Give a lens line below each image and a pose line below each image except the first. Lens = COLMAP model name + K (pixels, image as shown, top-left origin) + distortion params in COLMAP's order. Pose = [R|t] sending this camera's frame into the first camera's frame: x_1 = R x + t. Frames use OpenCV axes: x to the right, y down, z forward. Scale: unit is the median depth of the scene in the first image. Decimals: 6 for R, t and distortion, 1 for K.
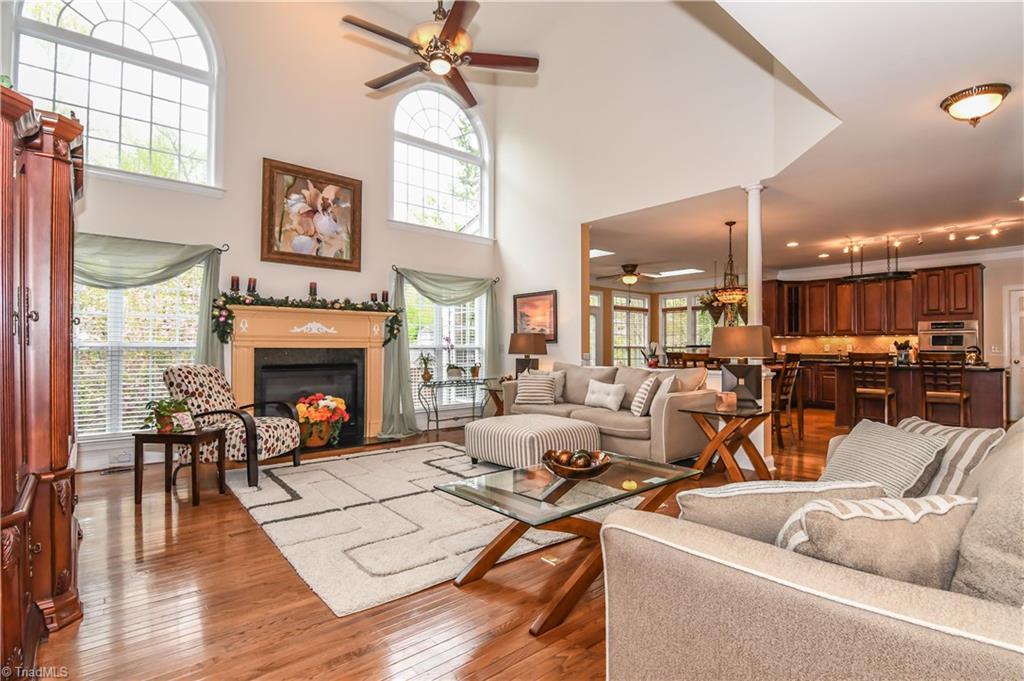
lens RADIAL K [[503.5, 0, 512.0], [0, 503.5, 340.5], [0, 0, 1]] dist [-0.023588, -0.001257]
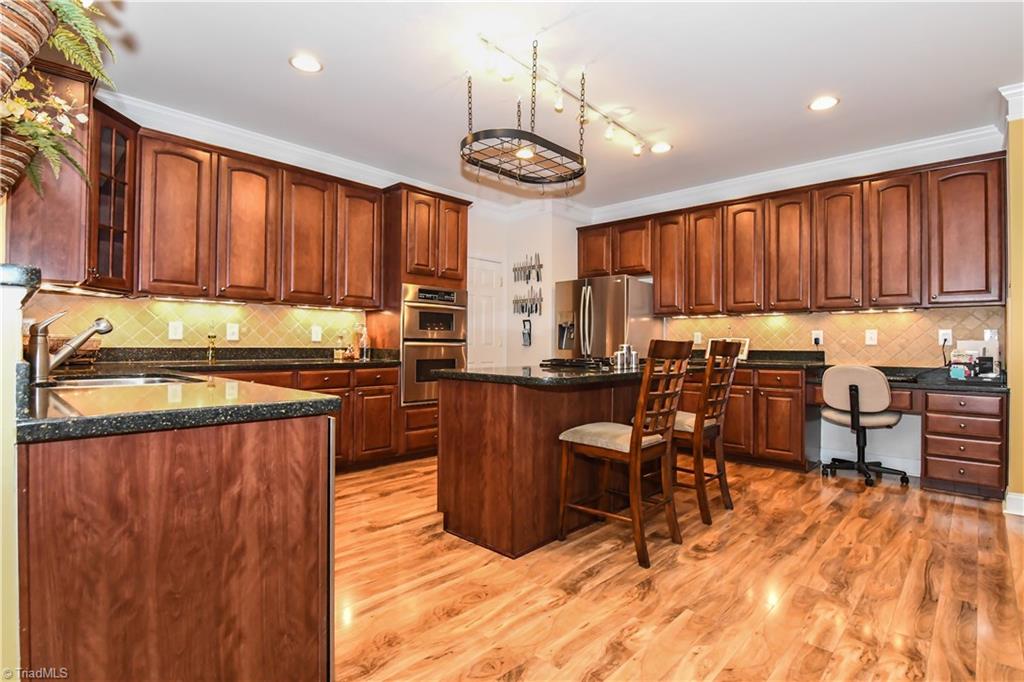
lens RADIAL K [[500.8, 0, 514.6], [0, 500.8, 338.1], [0, 0, 1]] dist [-0.022883, 0.000022]
pose [[-0.092575, 0.012201, 0.995631, 0.247422], [-0.020930, 0.999680, -0.014196, 0.022783], [-0.995486, -0.022153, -0.092290, 0.829519]]
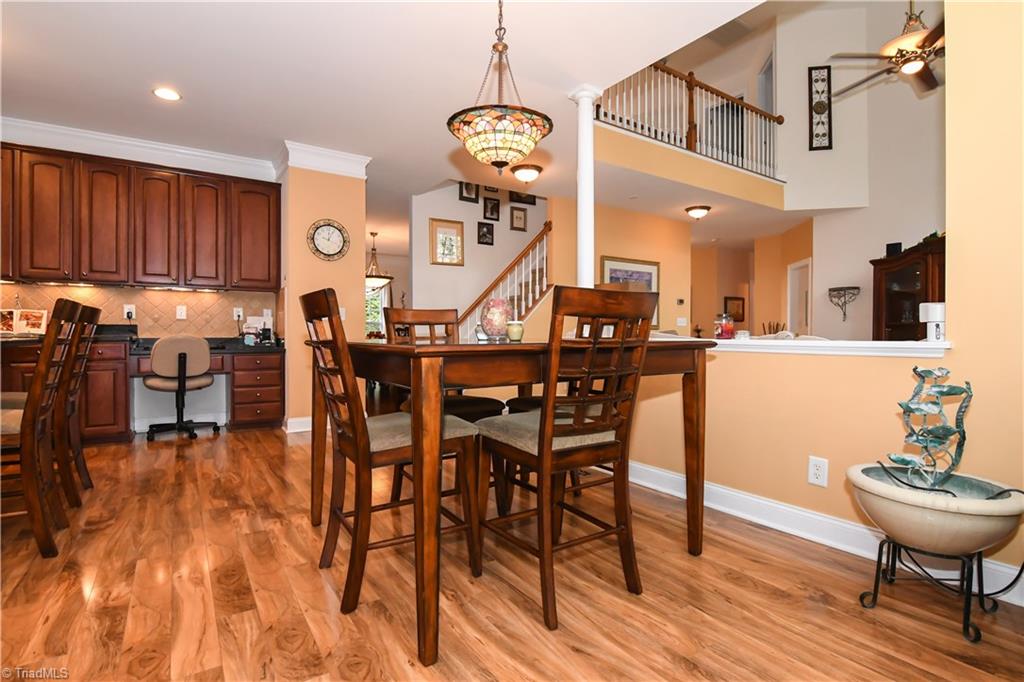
lens RADIAL K [[500.8, 0, 514.6], [0, 500.8, 338.1], [0, 0, 1]] dist [-0.022883, 0.000022]
pose [[-0.991817, -0.004556, 0.127586, 0.259901], [-0.004949, 0.999984, -0.002764, 0.035471], [-0.127572, -0.003372, -0.991824, 0.933320]]
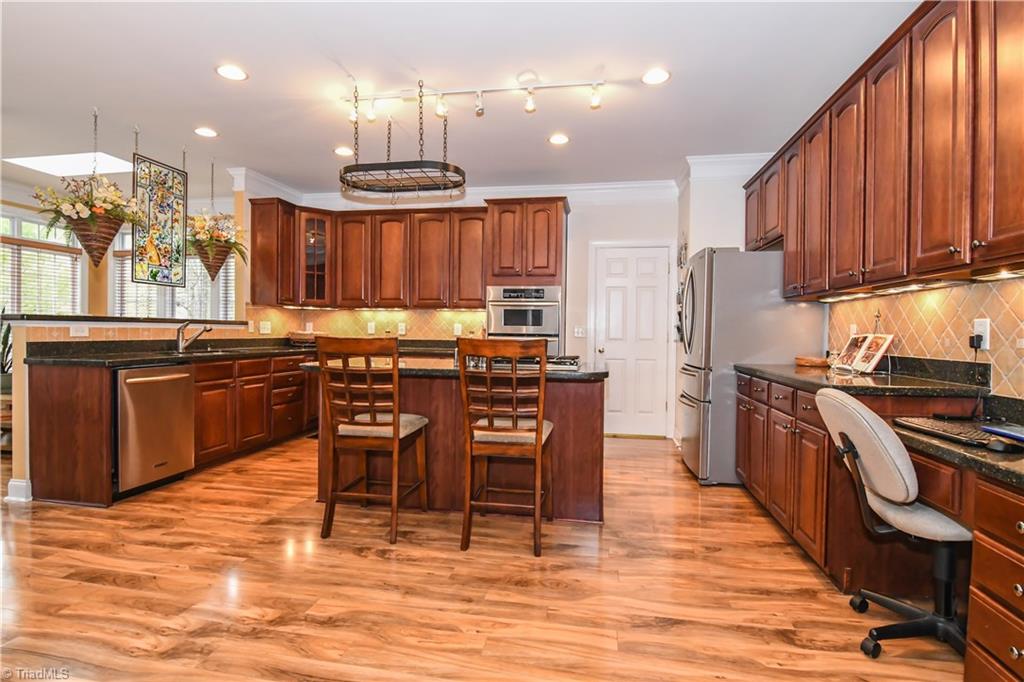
lens RADIAL K [[503.5, 0, 512.0], [0, 503.5, 341.0], [0, 0, 1]] dist [-0.023588, -0.001257]
pose [[0.779723, -0.001394, 0.626123, 0.403777], [-0.021867, 0.999327, 0.029456, 0.009972], [-0.625743, -0.036659, 0.779168, 0.436936]]
